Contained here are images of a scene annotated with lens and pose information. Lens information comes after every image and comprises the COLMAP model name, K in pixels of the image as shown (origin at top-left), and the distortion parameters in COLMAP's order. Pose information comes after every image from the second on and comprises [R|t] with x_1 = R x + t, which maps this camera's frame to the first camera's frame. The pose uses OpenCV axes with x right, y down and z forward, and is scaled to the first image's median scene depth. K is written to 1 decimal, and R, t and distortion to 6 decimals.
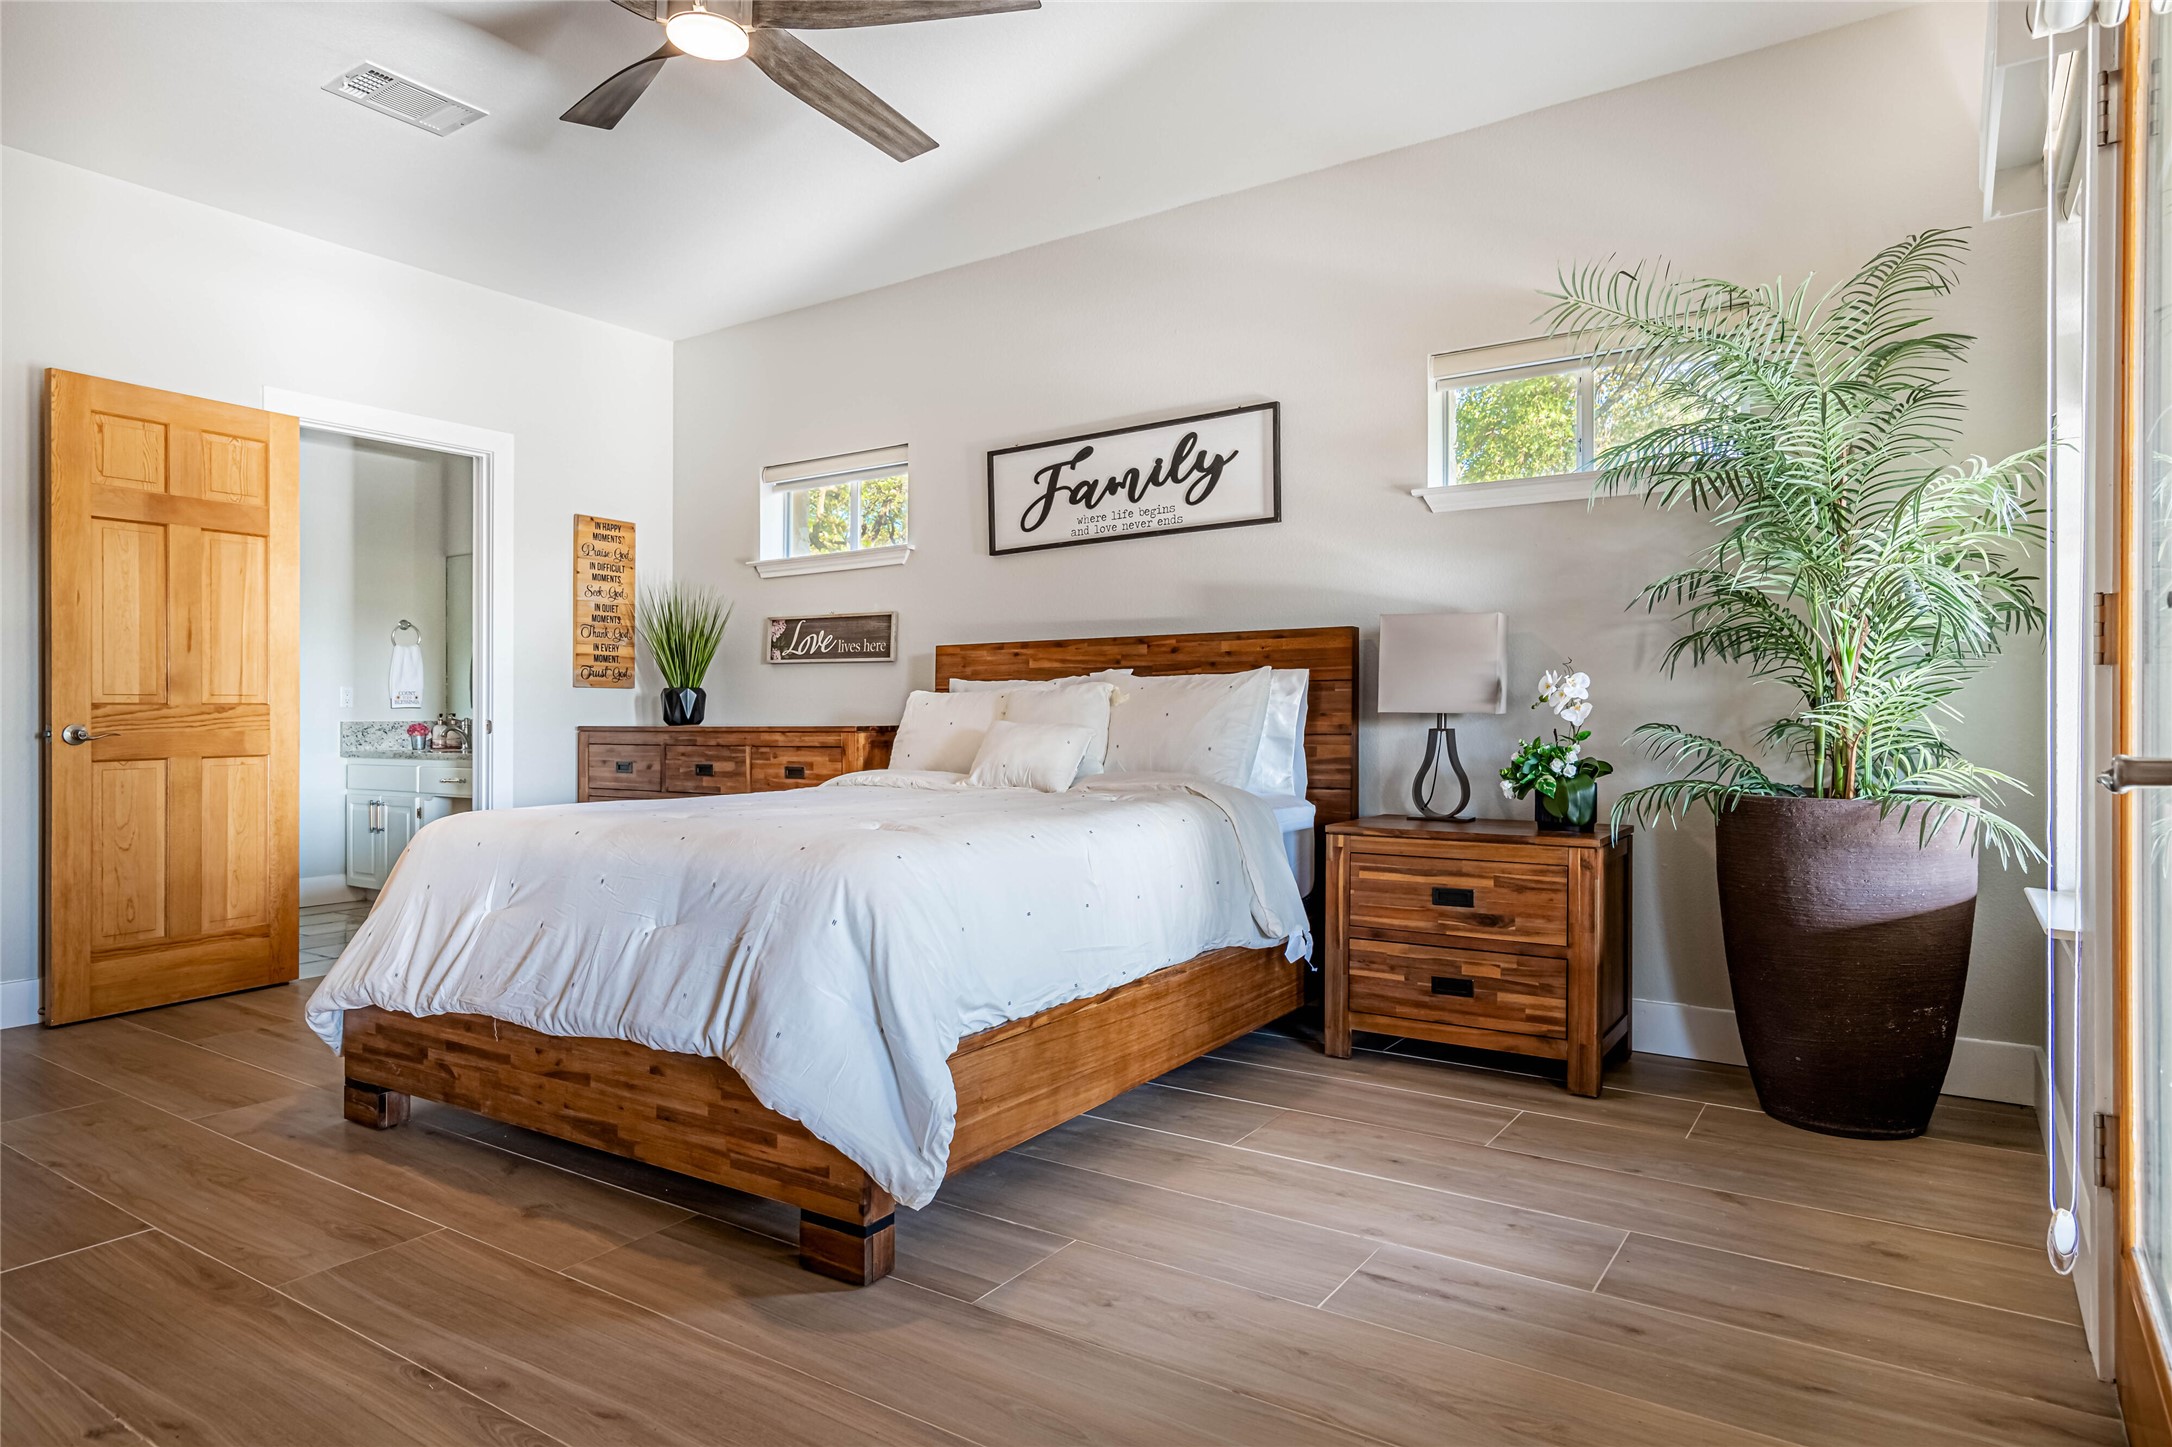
lens RADIAL K [[1260.1, 0, 1089.3], [0, 1260.1, 714.9], [0, 0, 1]] dist [0.000476, 0.000060]
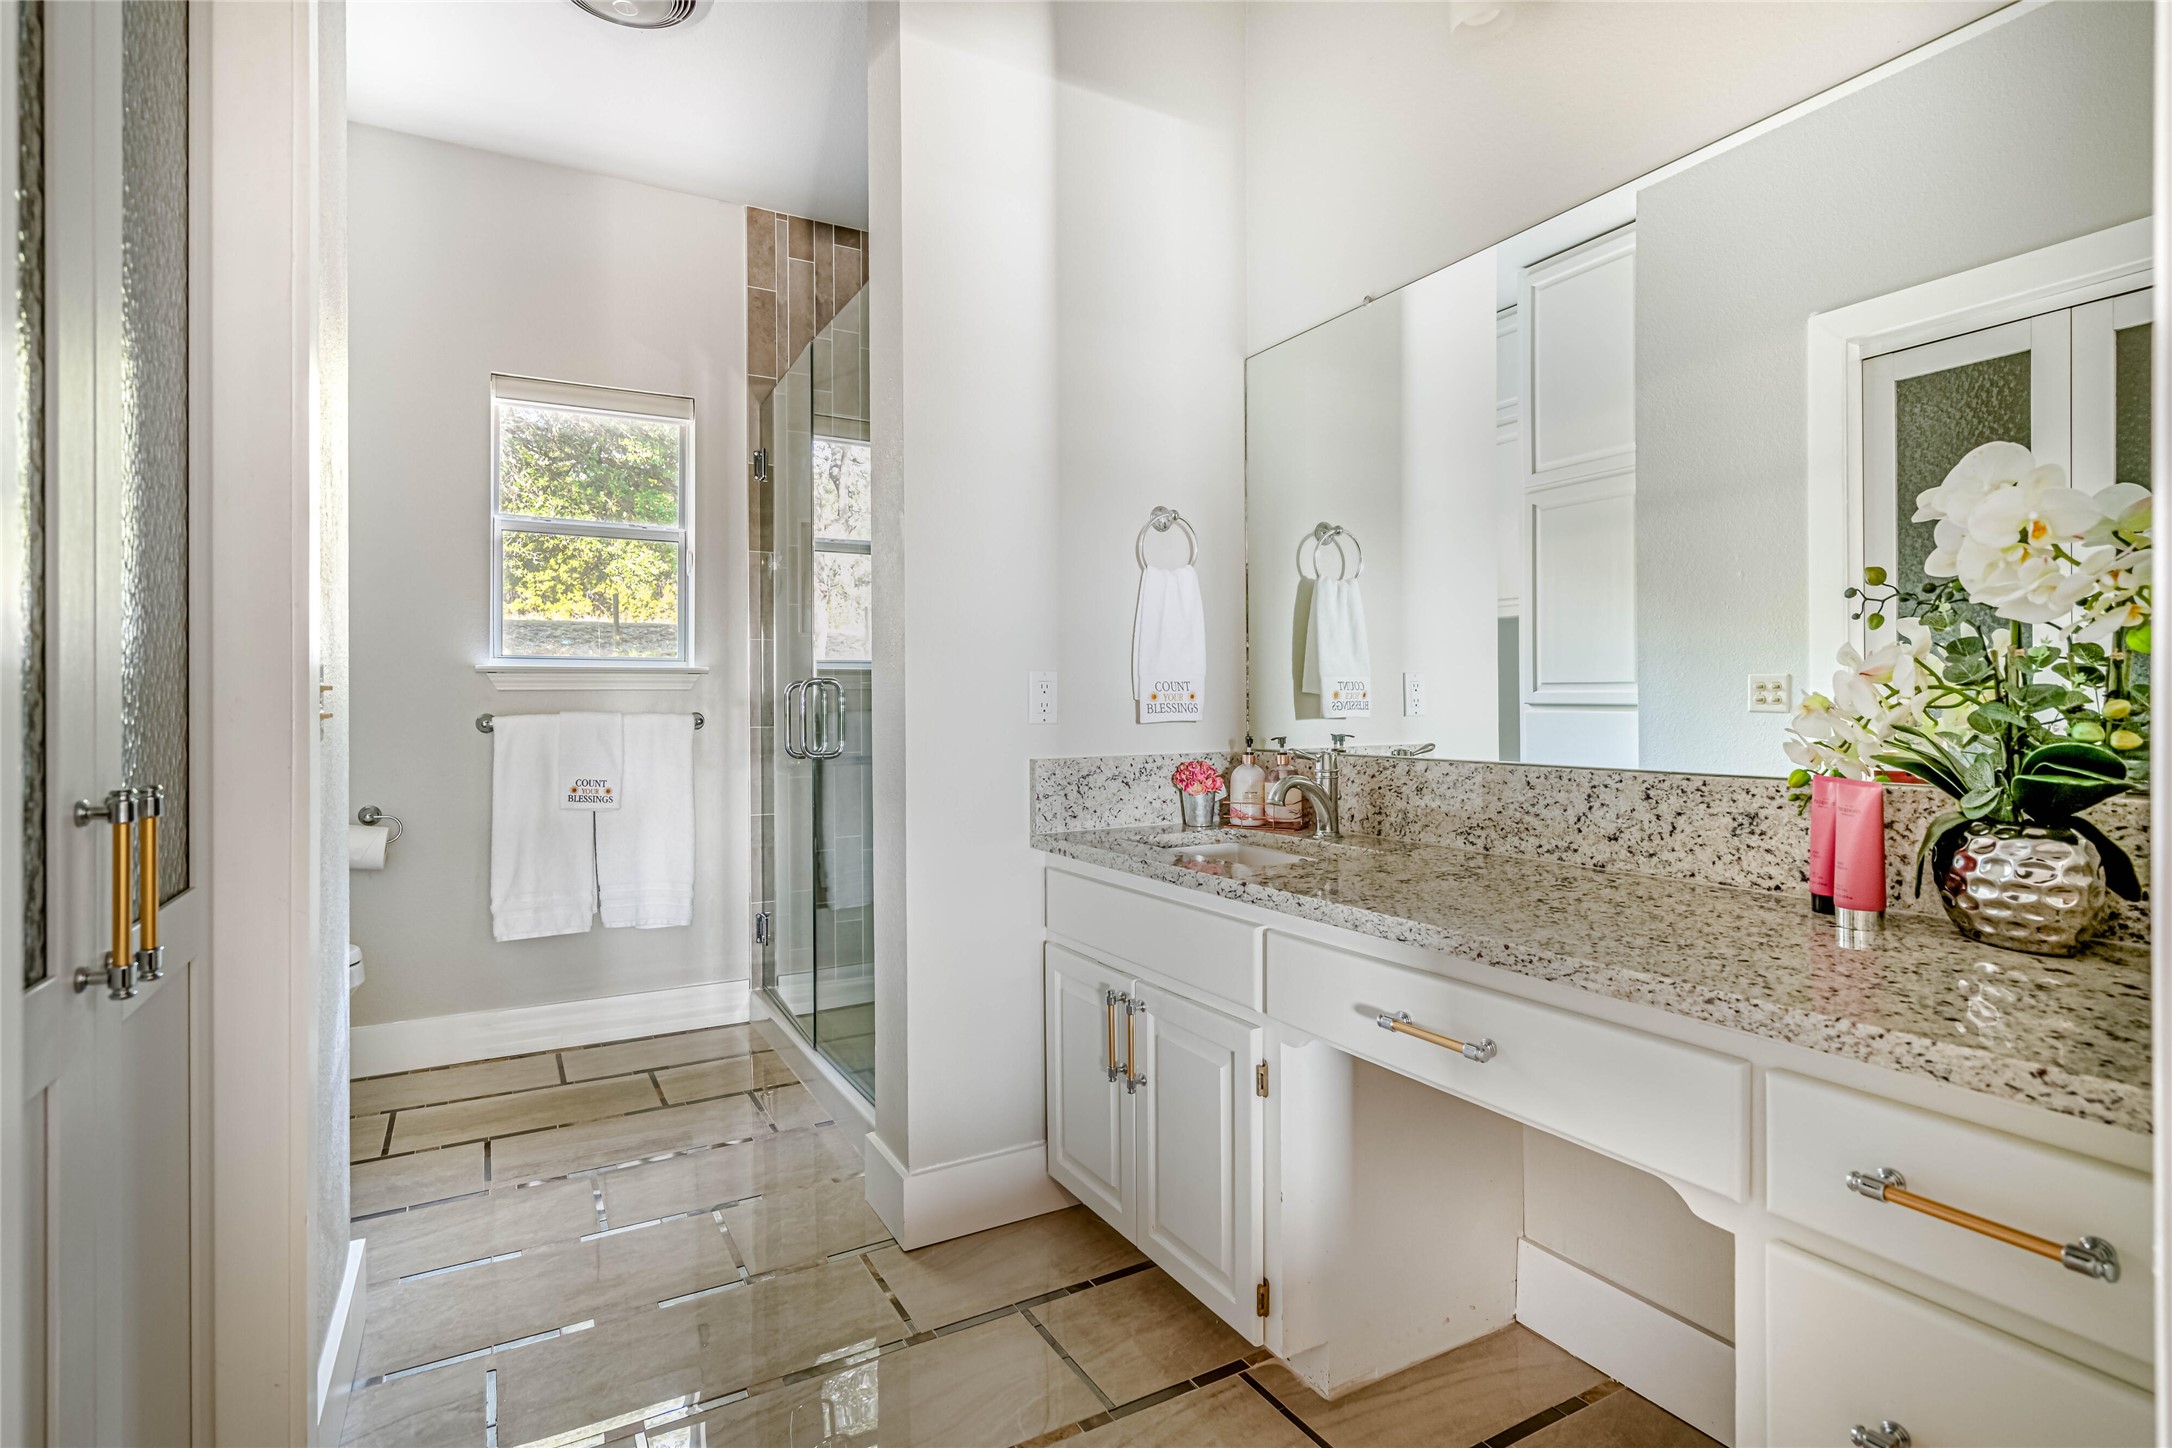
lens RADIAL K [[1059.9, 0, 1086.0], [0, 1059.9, 712.4], [0, 0, 1]] dist [0.000328, 0.000522]
pose [[0.890924, -0.003204, -0.454142, -0.289244], [0.002967, 0.999995, -0.001235, -0.005768], [0.454144, -0.000247, 0.890928, 0.481673]]
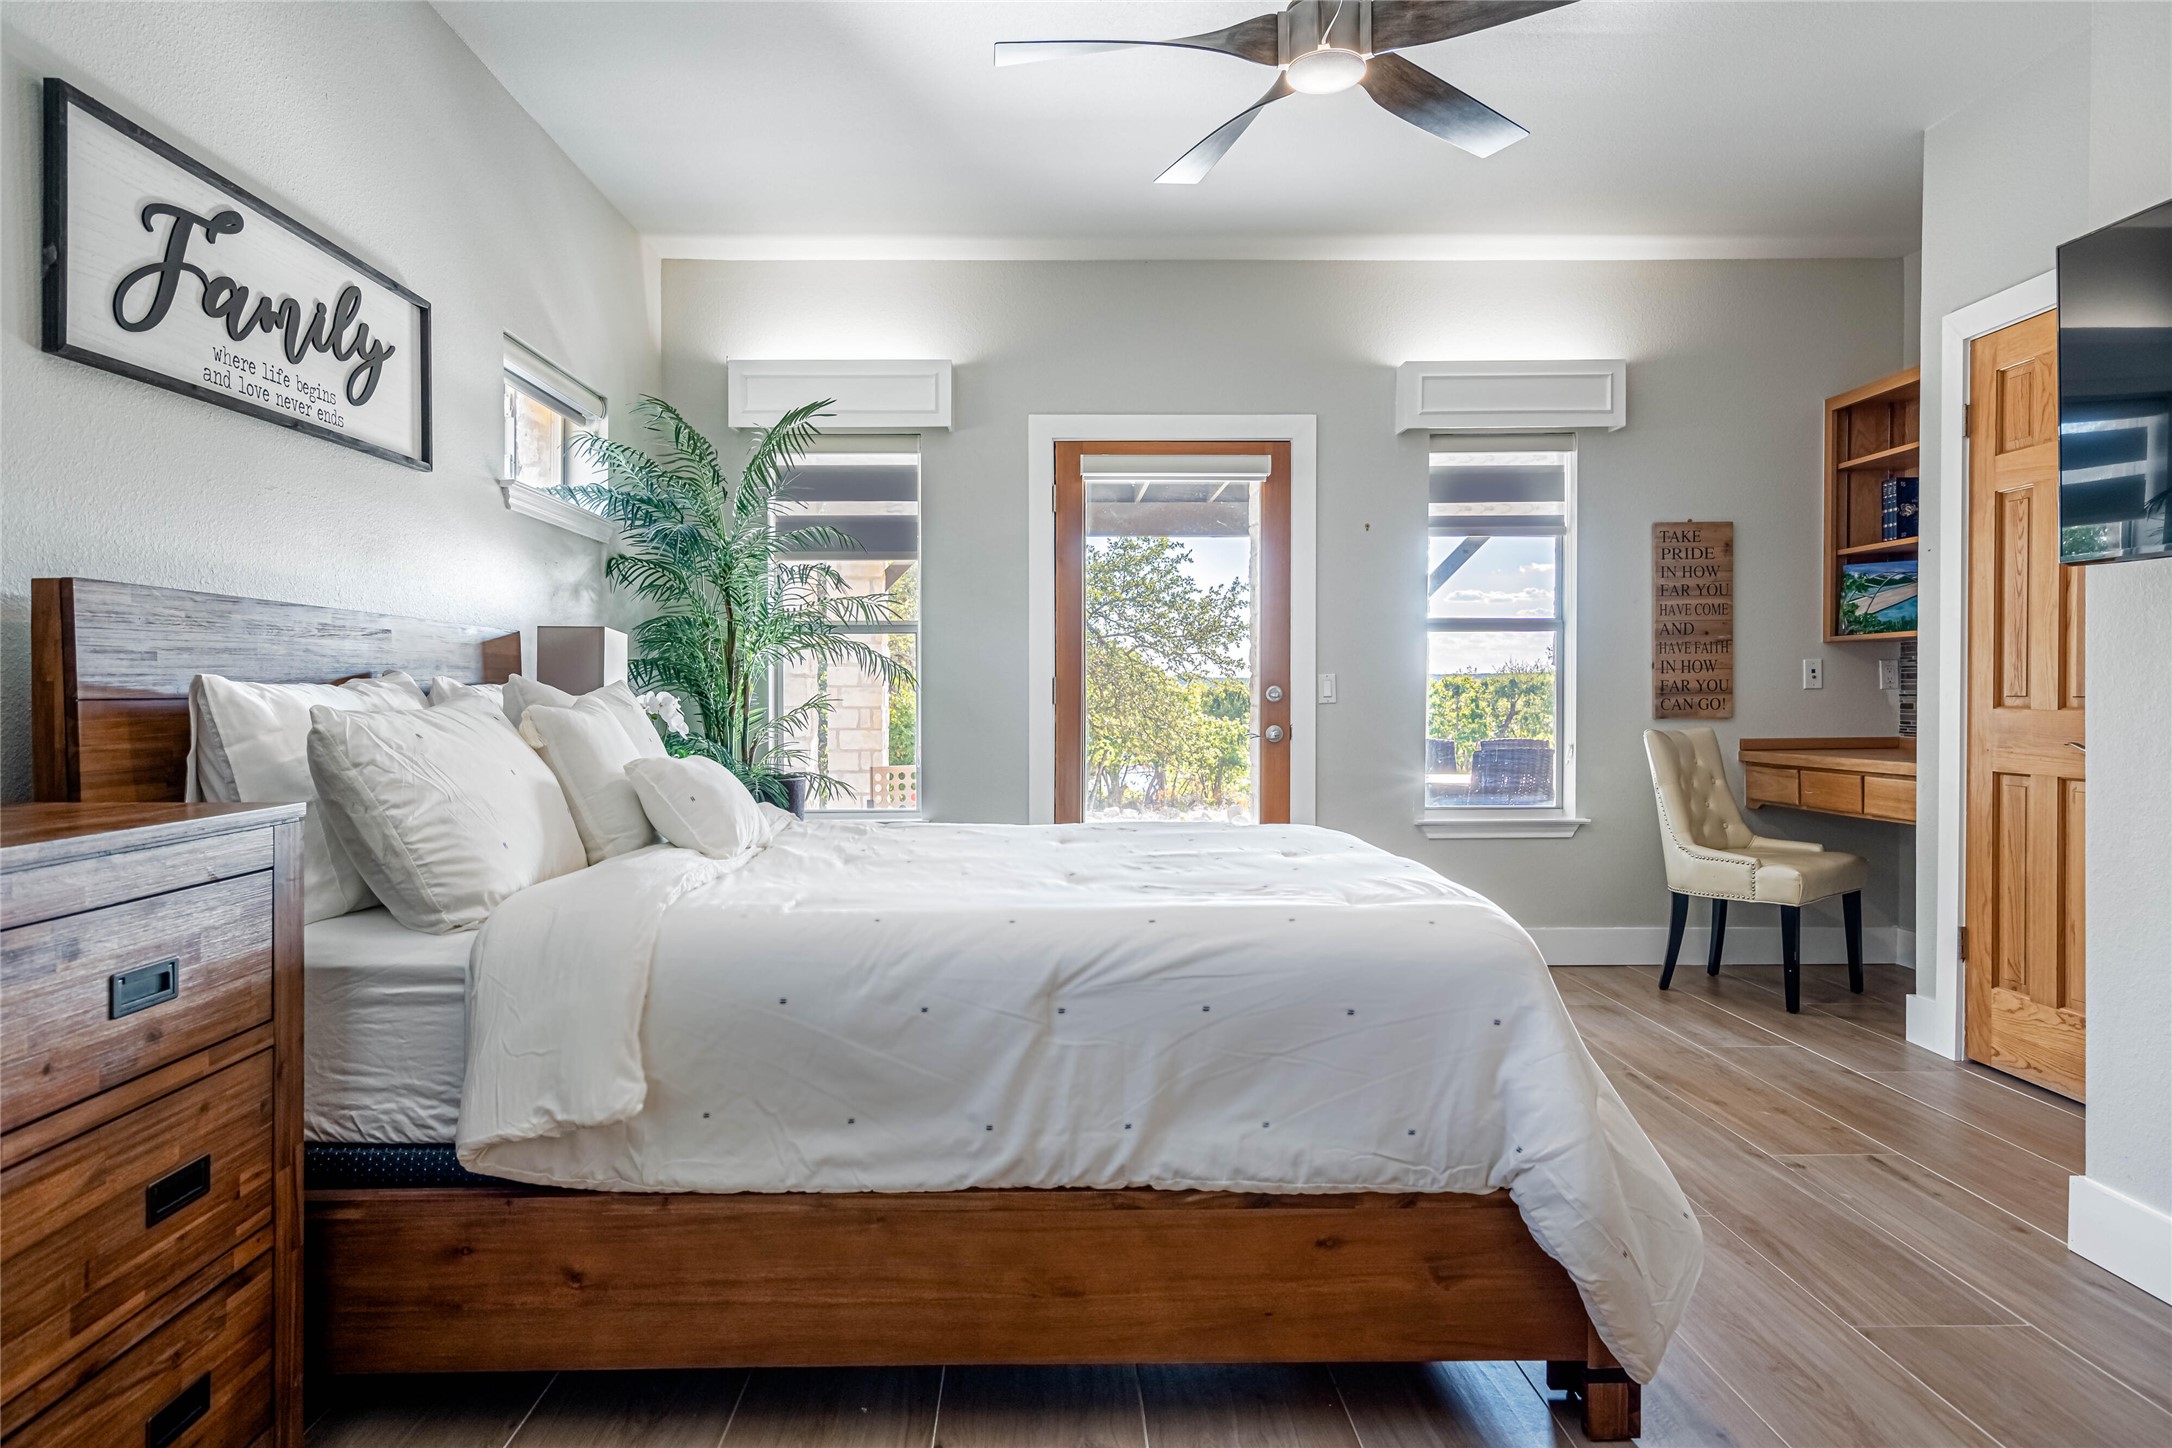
lens RADIAL K [[1371.2, 0, 1082.3], [0, 1371.2, 719.8], [0, 0, 1]] dist [0.004464, 0.000975]
pose [[-0.577806, -0.006599, 0.816147, -0.647481], [0.006646, 0.999896, 0.012790, -0.018669], [-0.816147, 0.012814, -0.577702, 1.062465]]
